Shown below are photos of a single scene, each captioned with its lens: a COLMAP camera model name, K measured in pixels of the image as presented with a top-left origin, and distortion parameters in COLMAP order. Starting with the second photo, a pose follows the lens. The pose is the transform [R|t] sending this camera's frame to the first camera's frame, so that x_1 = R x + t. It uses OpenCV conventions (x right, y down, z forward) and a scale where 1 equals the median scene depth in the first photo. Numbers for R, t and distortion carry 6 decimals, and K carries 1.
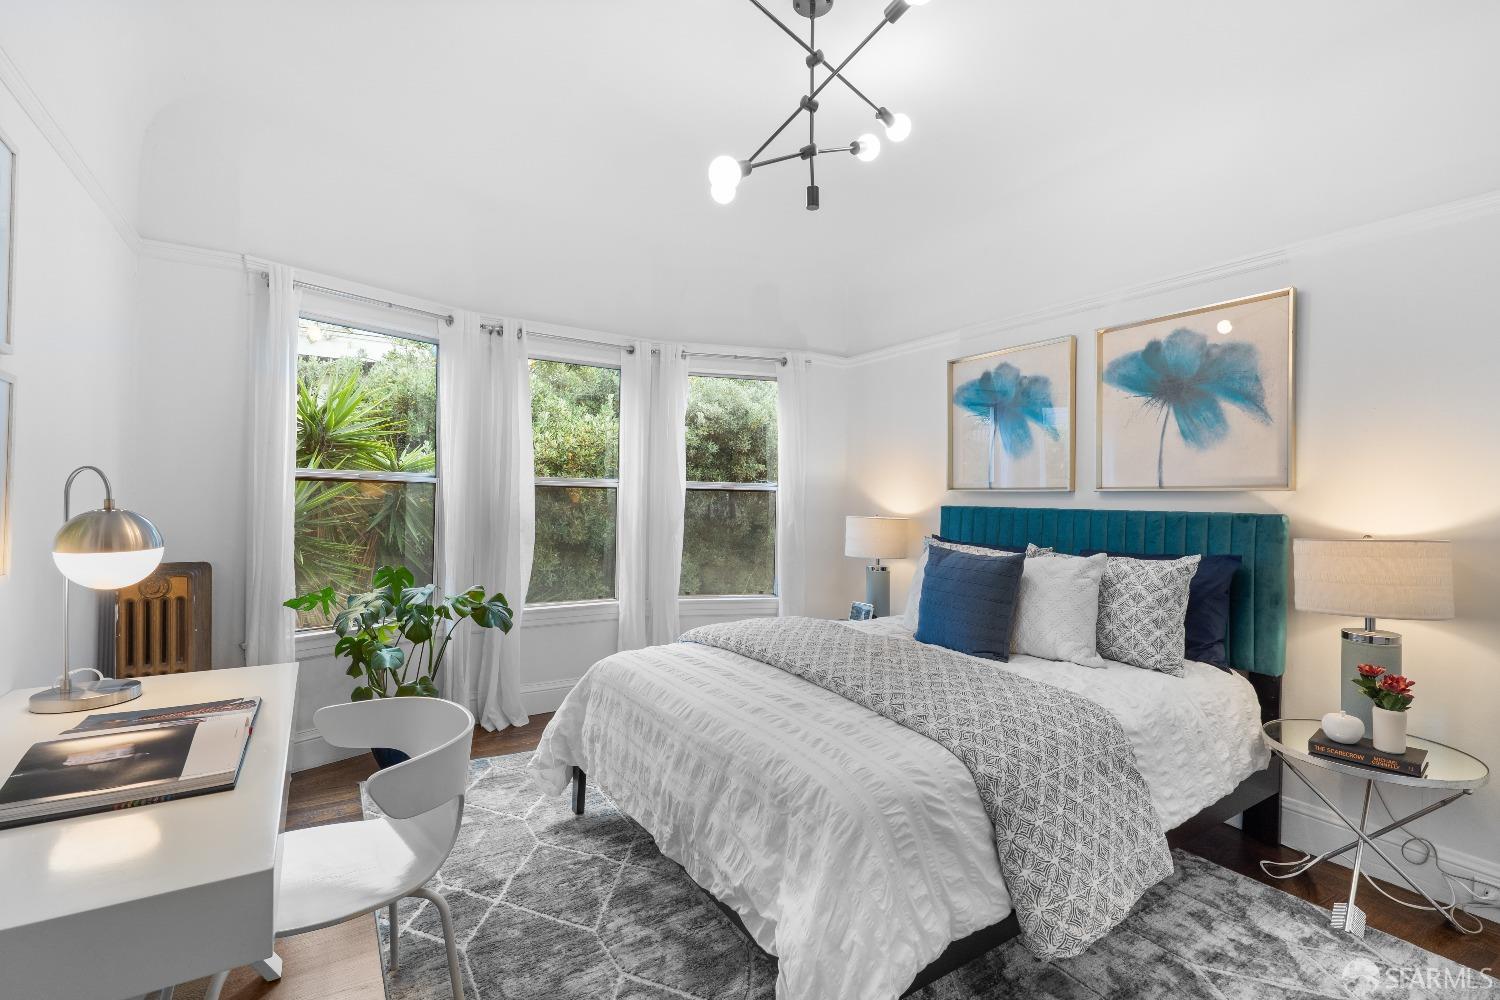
lens RADIAL K [[683.8, 0, 751.6], [0, 683.8, 496.7], [0, 0, 1]] dist [-0.034884, -0.000073]
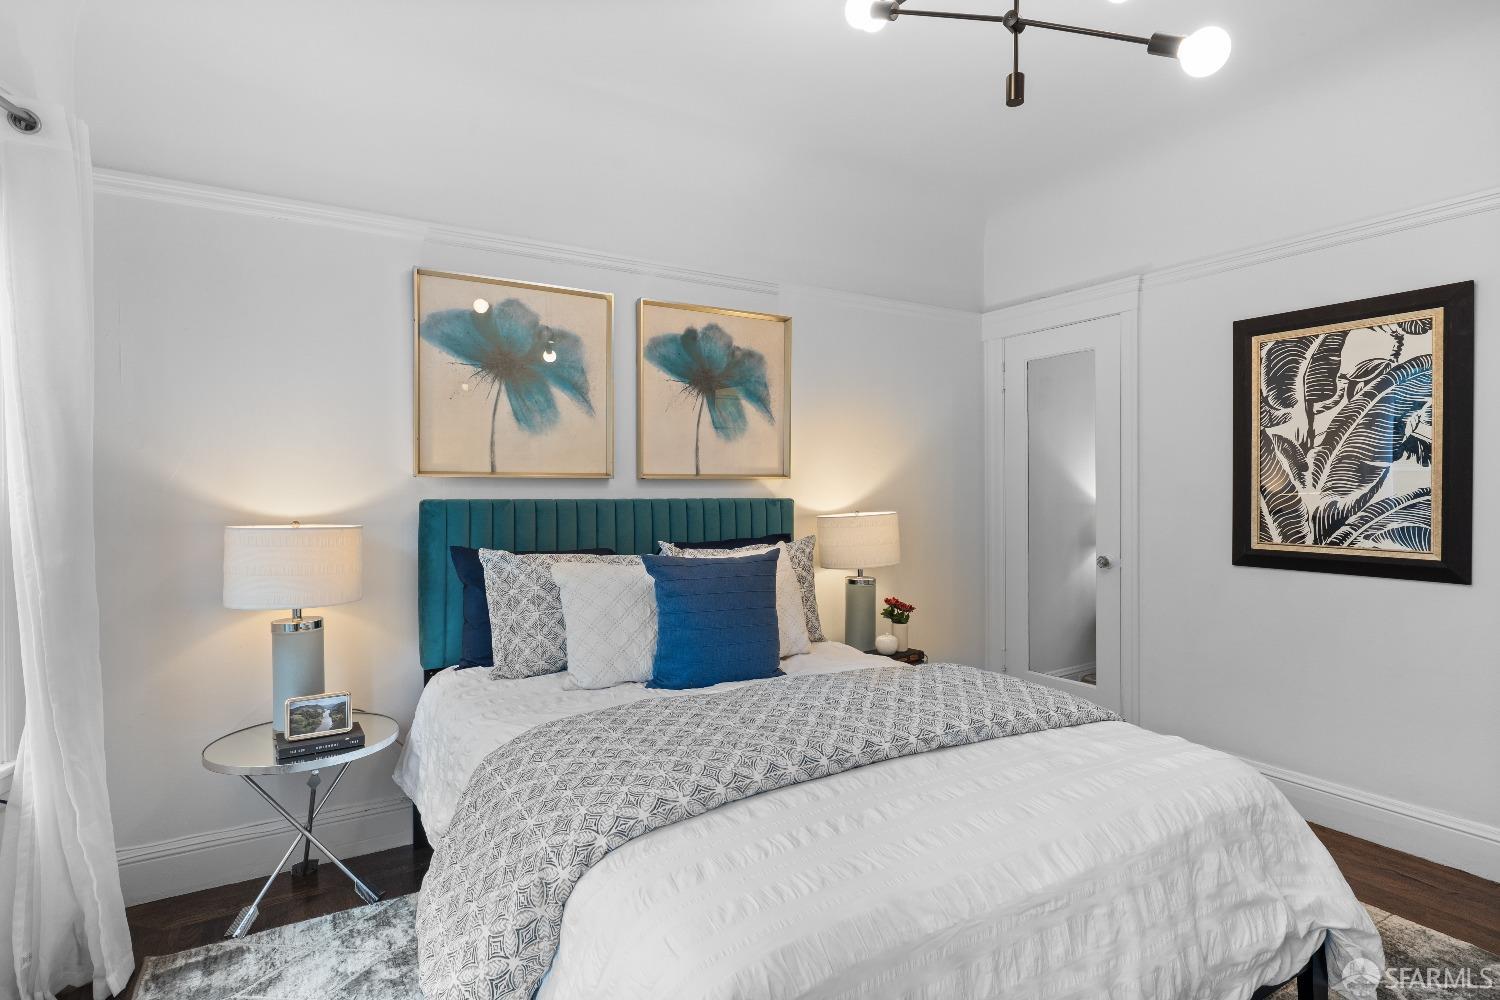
lens RADIAL K [[748.7, 0, 766.0], [0, 748.7, 491.7], [0, 0, 1]] dist [0.001086, -0.000220]
pose [[-0.007729, -0.016250, 0.999838, -0.507486], [0.001383, 0.999867, 0.016262, -0.007011], [-0.999969, 0.001508, -0.007705, 0.880514]]
